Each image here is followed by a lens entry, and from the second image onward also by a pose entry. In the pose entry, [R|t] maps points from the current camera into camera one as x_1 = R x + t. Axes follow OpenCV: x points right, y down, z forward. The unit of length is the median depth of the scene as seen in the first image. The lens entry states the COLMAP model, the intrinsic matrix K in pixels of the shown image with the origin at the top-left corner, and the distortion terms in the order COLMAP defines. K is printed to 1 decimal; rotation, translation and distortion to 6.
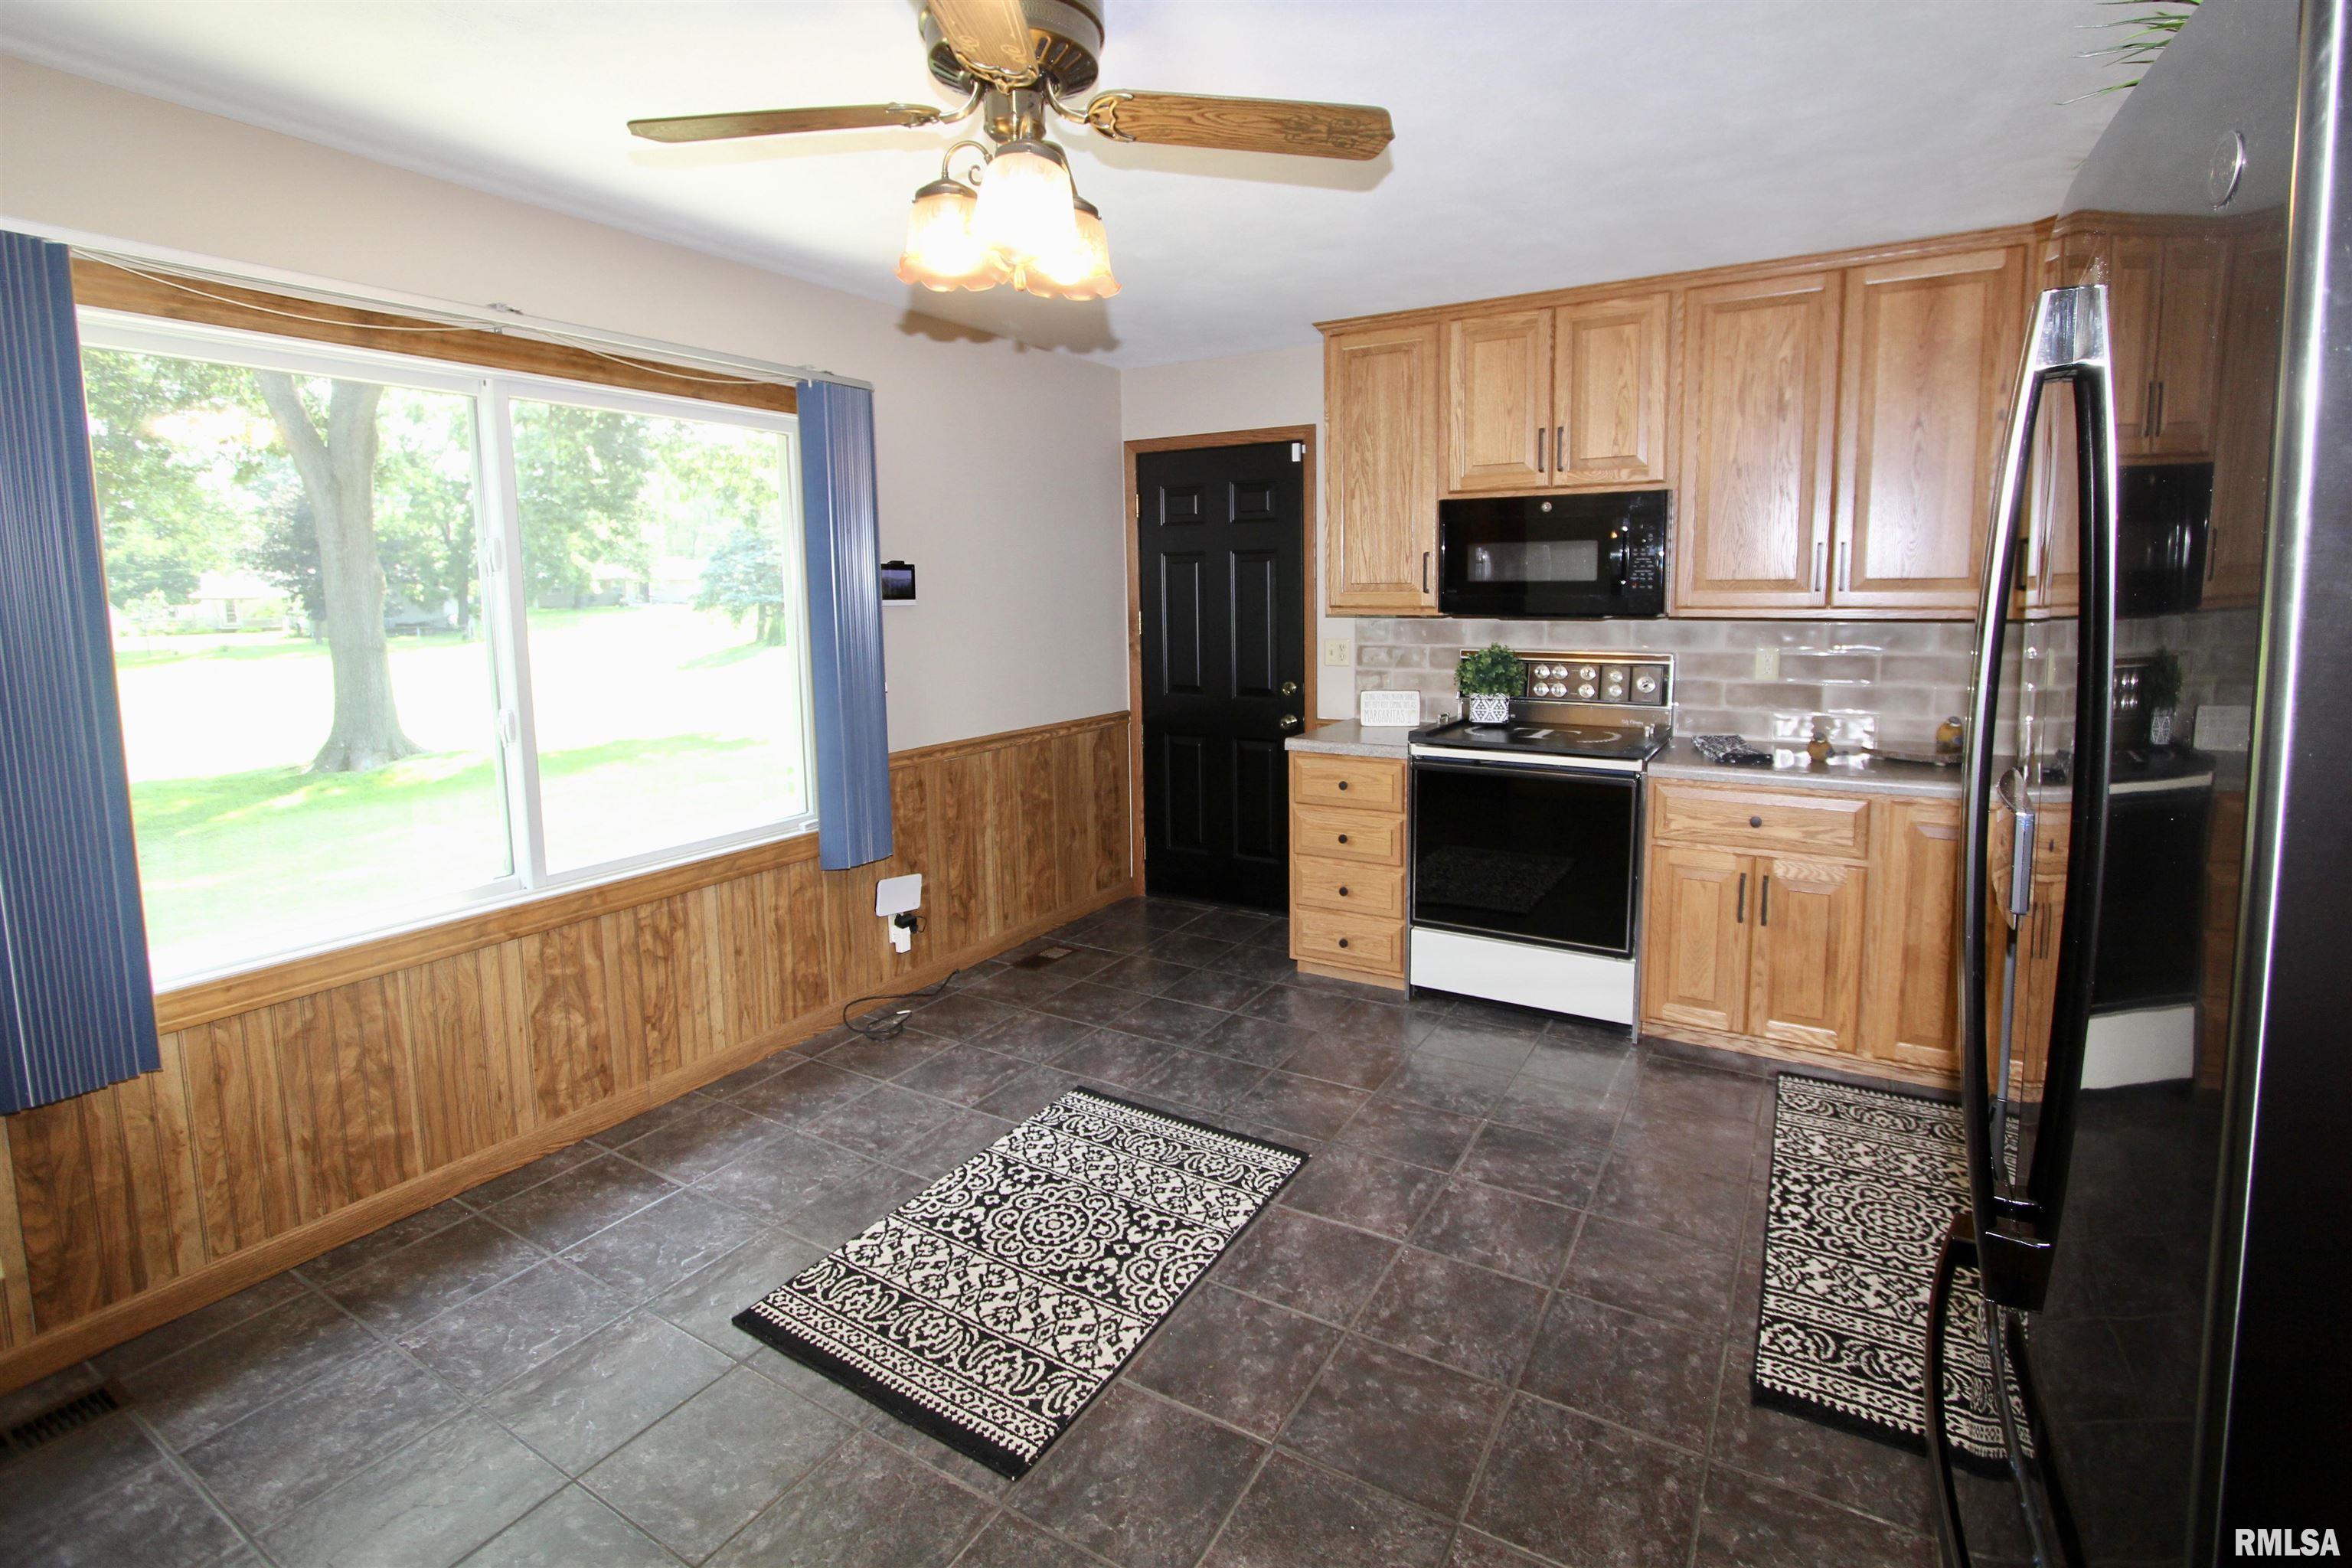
lens RADIAL K [[1077.3, 0, 1210.9], [0, 1077.3, 700.4], [0, 0, 1]] dist [-0.023229, 0.004783]
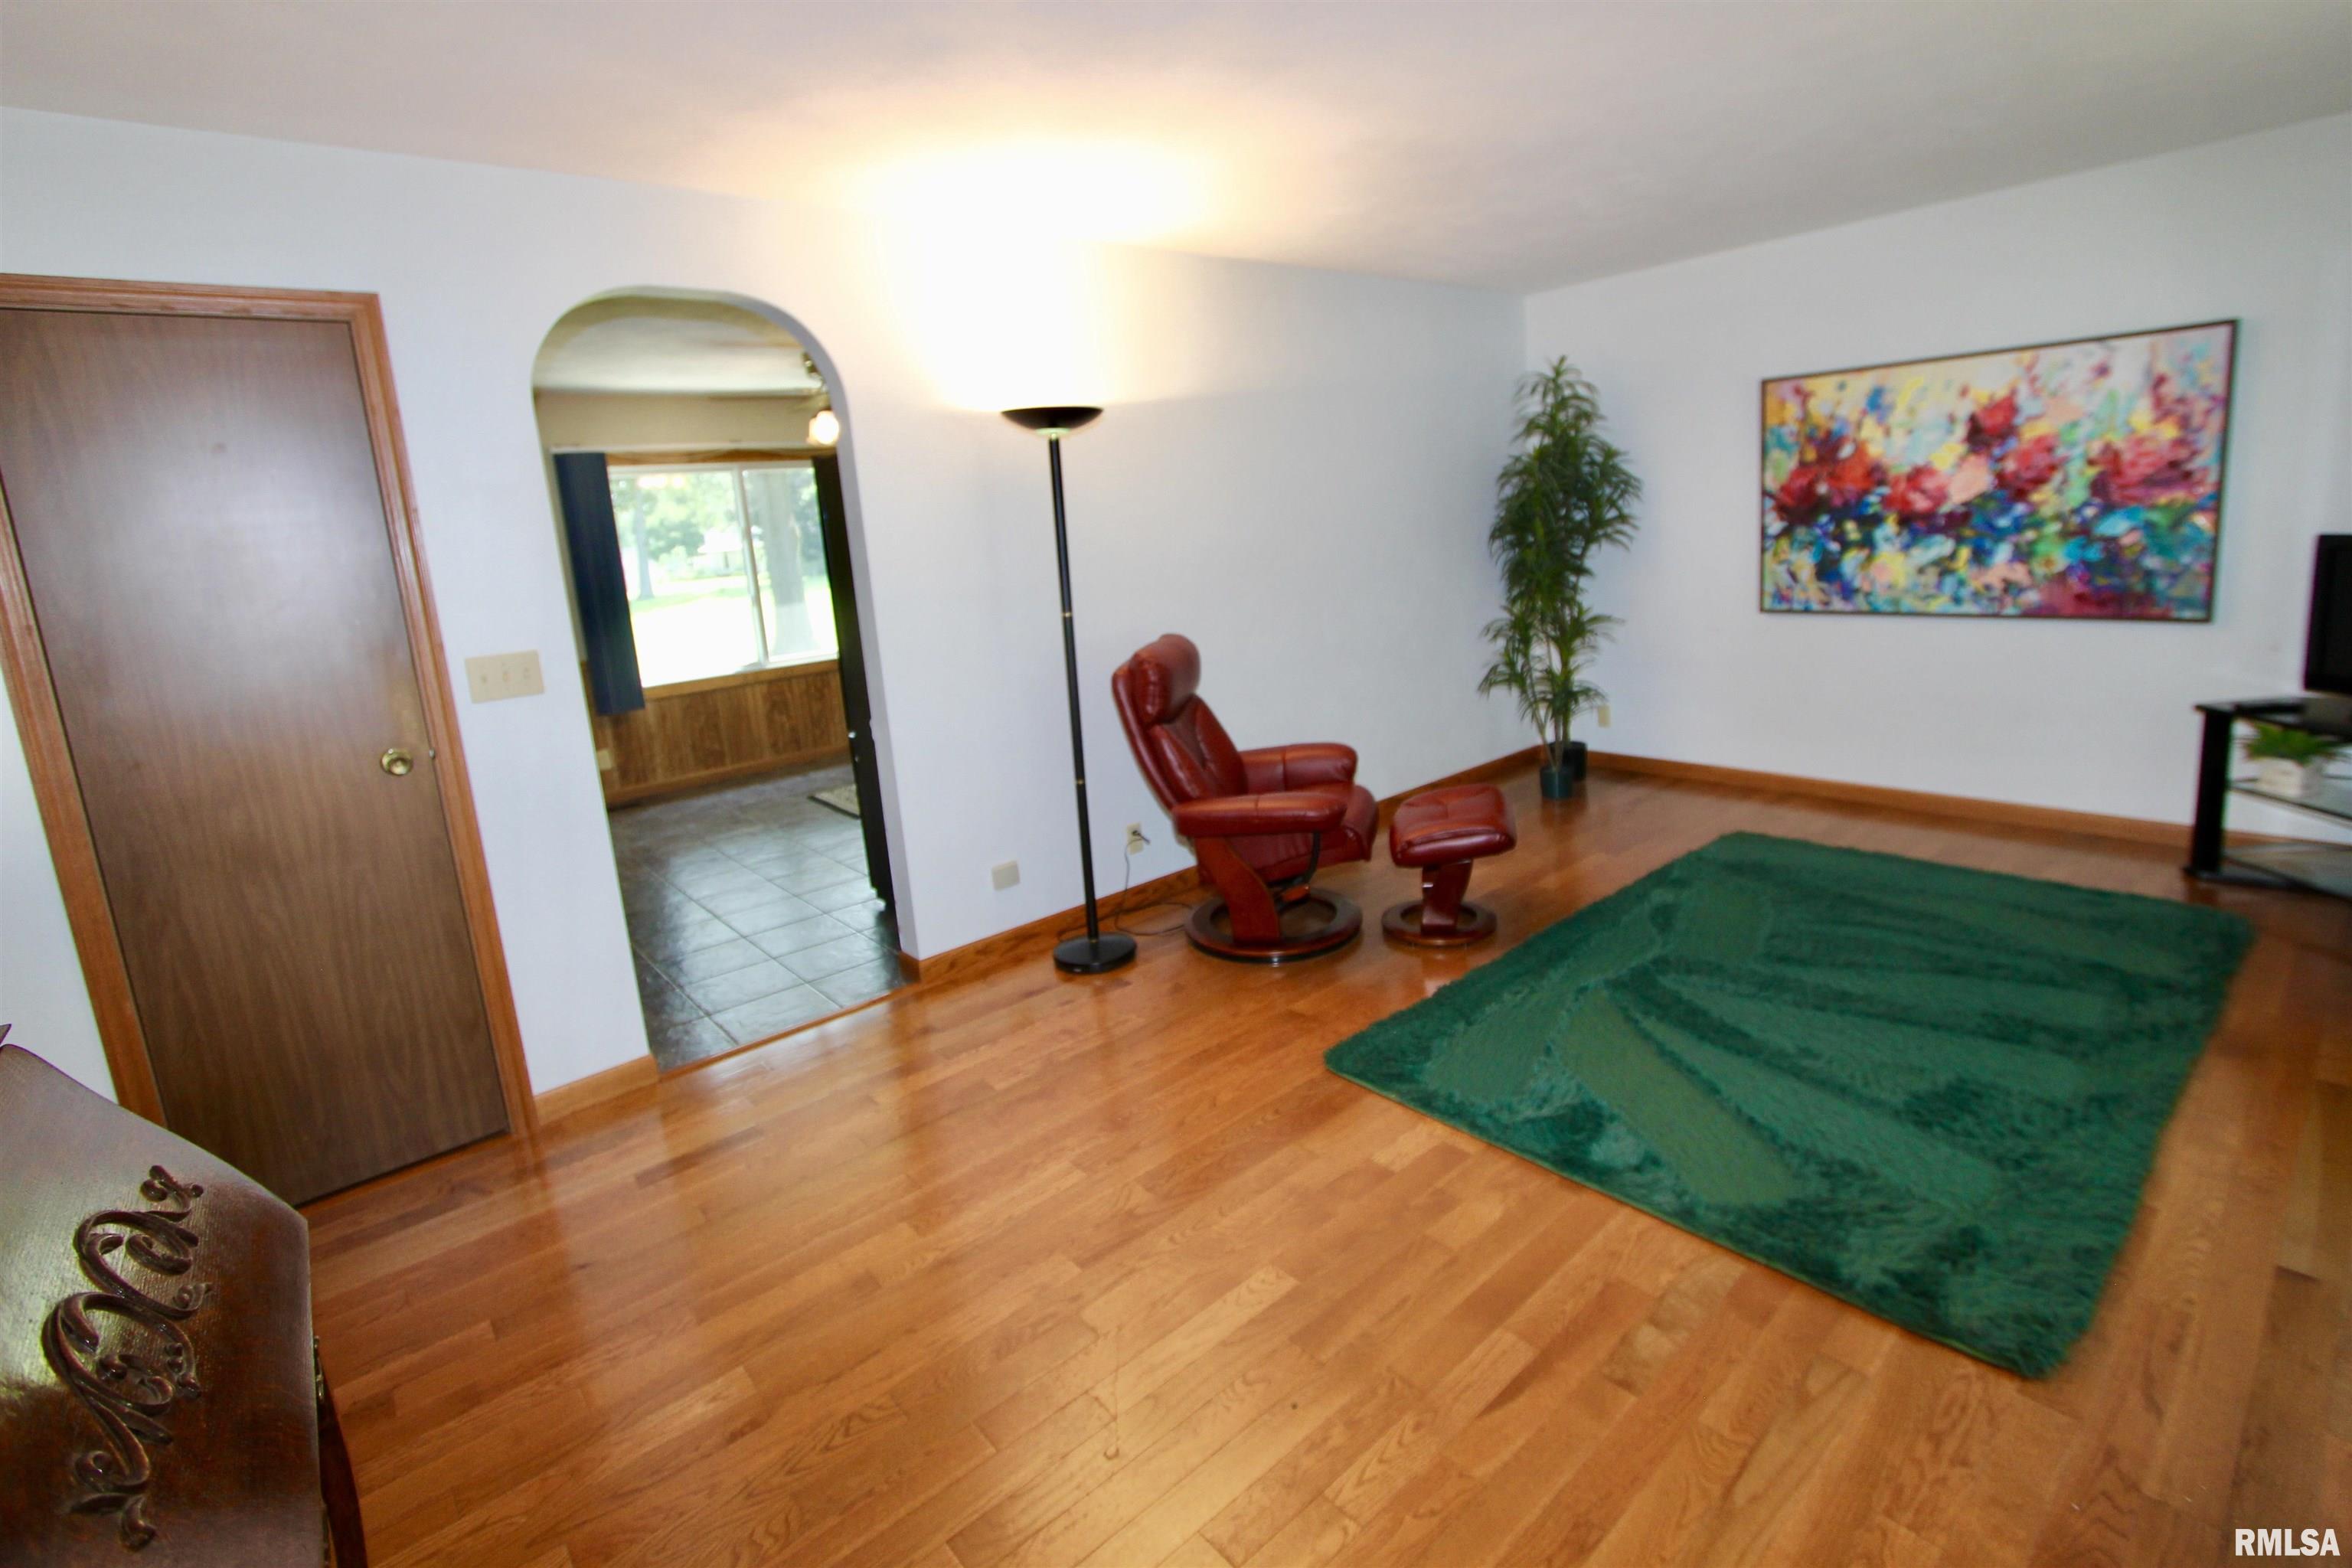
lens RADIAL K [[1077.3, 0, 1214.8], [0, 1077.3, 700.1], [0, 0, 1]] dist [-0.023229, 0.004783]
pose [[0.946566, -0.001874, -0.322505, 1.187001], [0.027183, 0.996888, 0.073993, 0.098390], [0.321363, -0.078806, 0.943671, -1.061643]]
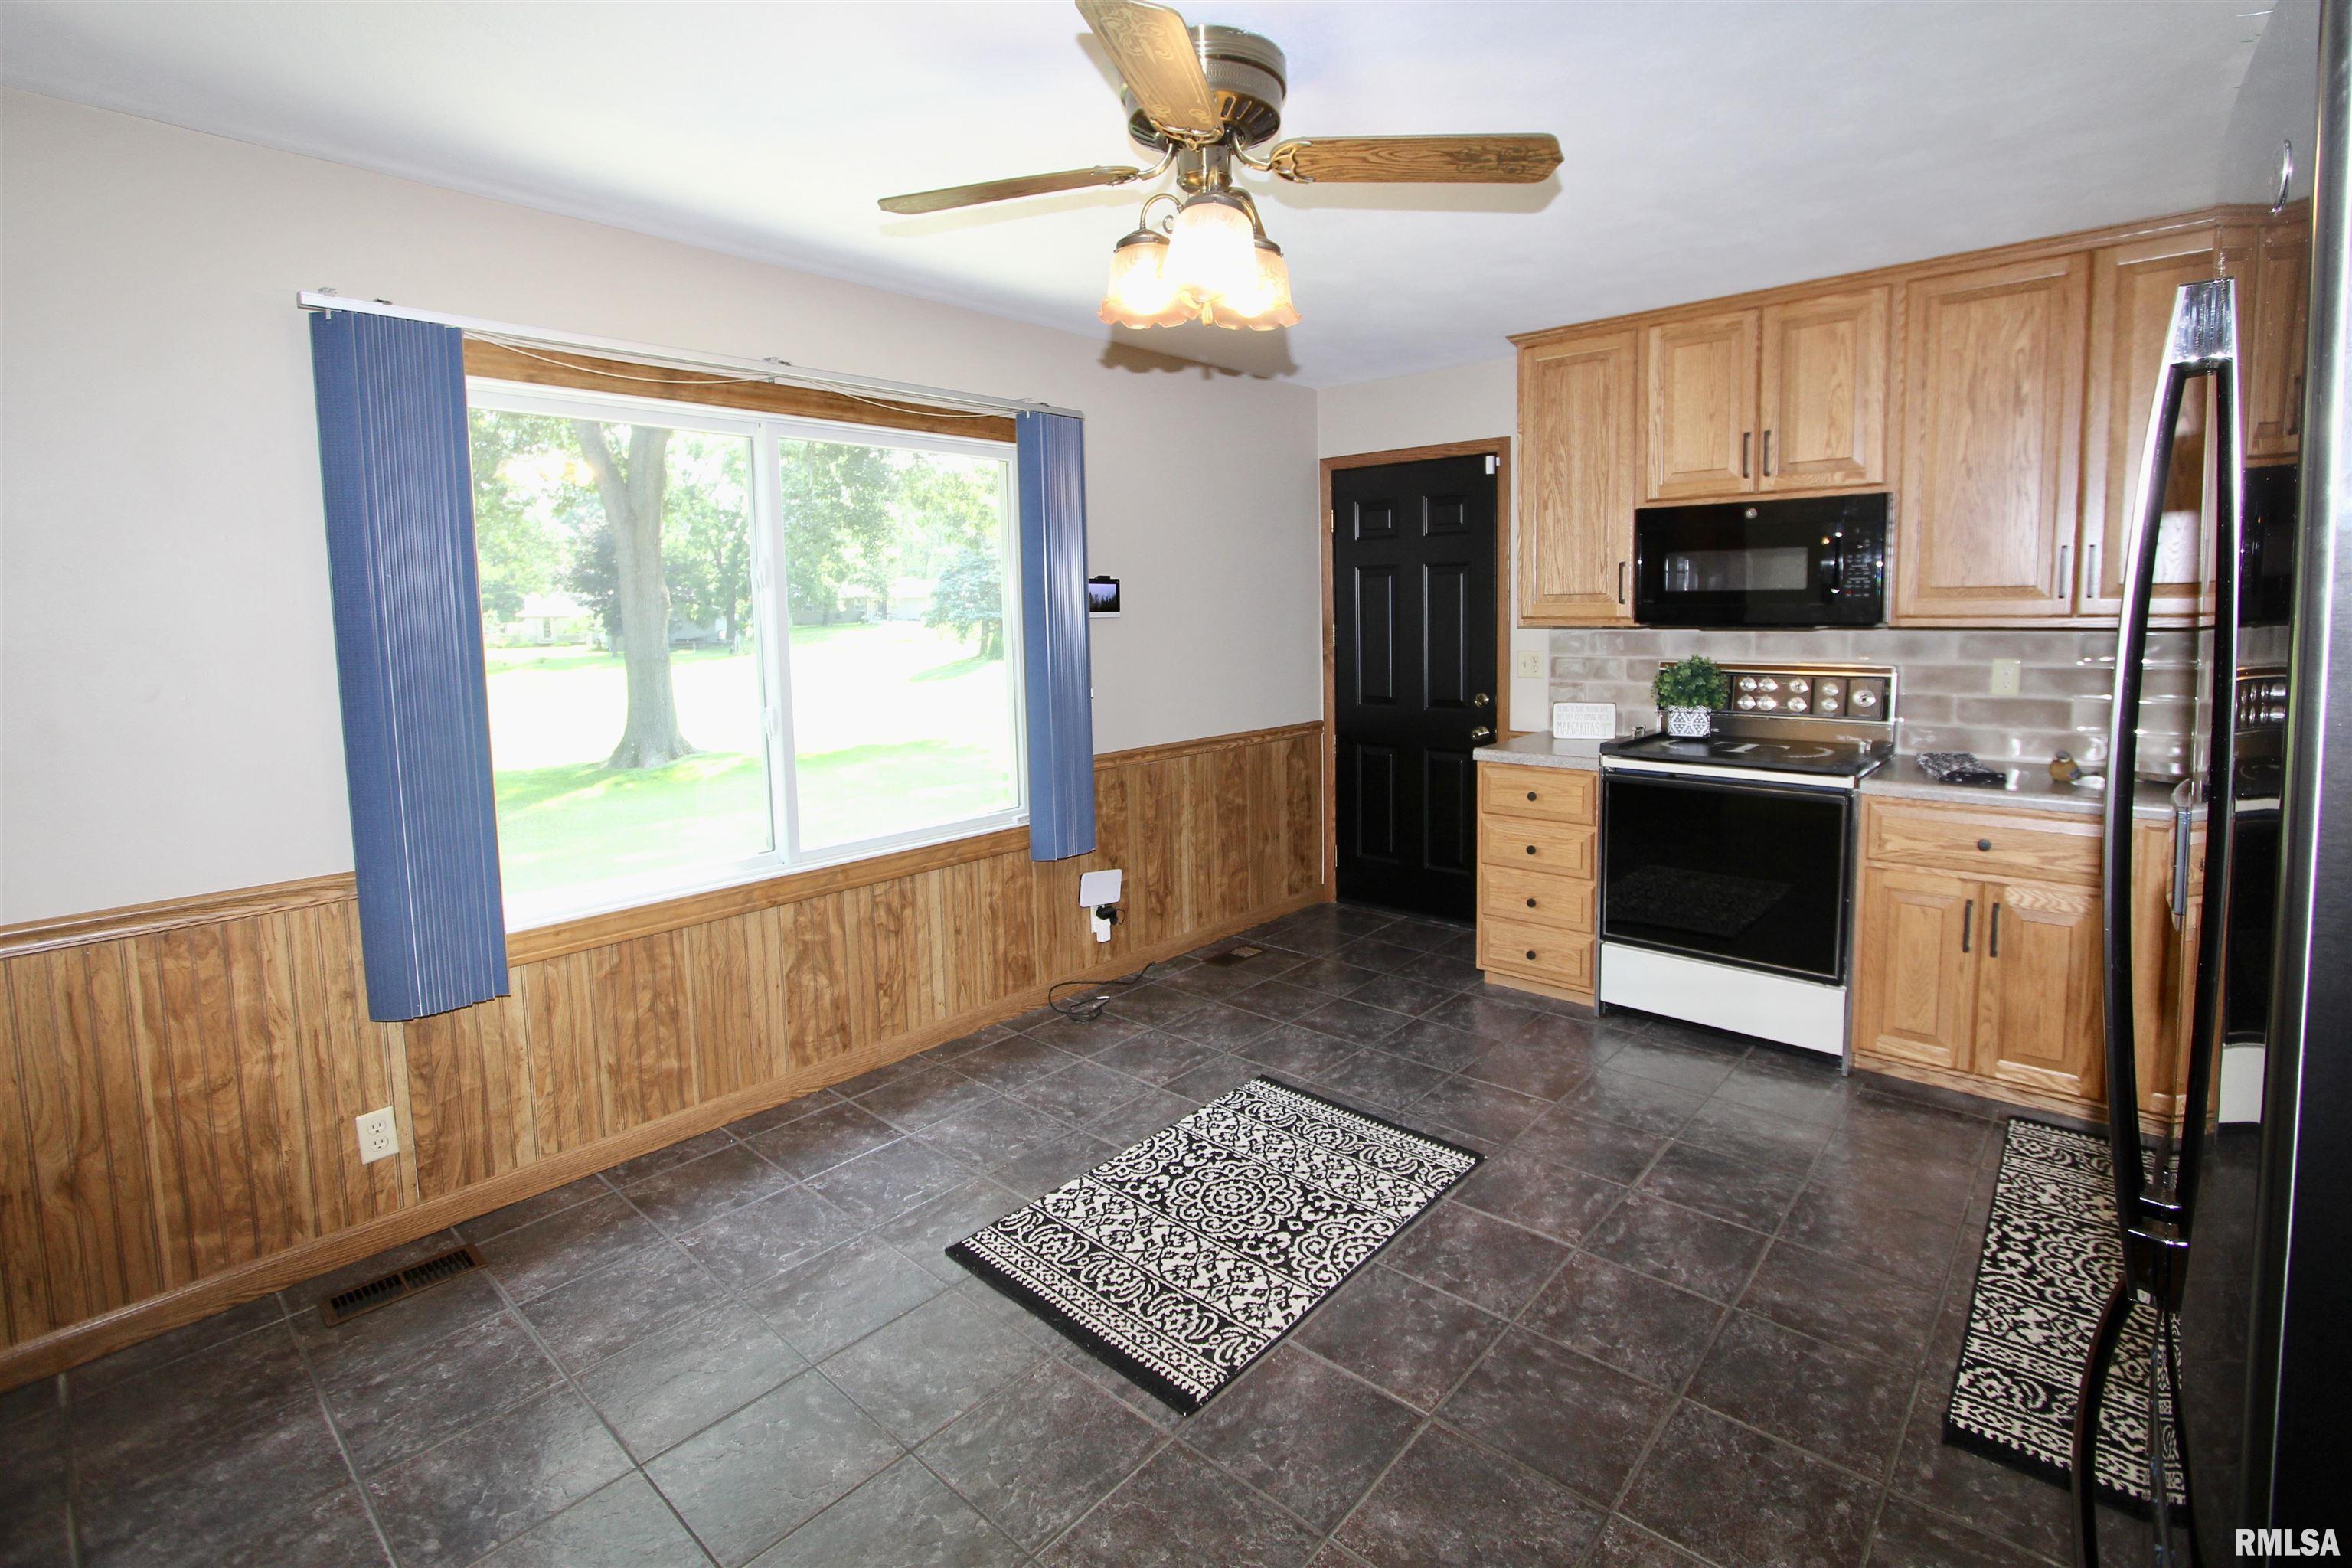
lens RADIAL K [[1077.3, 0, 1211.1], [0, 1077.3, 701.2], [0, 0, 1]] dist [-0.023229, 0.004783]
pose [[0.982160, 0.010965, -0.187727, 0.022912], [-0.013654, 0.999822, -0.013037, 0.010793], [0.187550, 0.015367, 0.982135, -0.047028]]
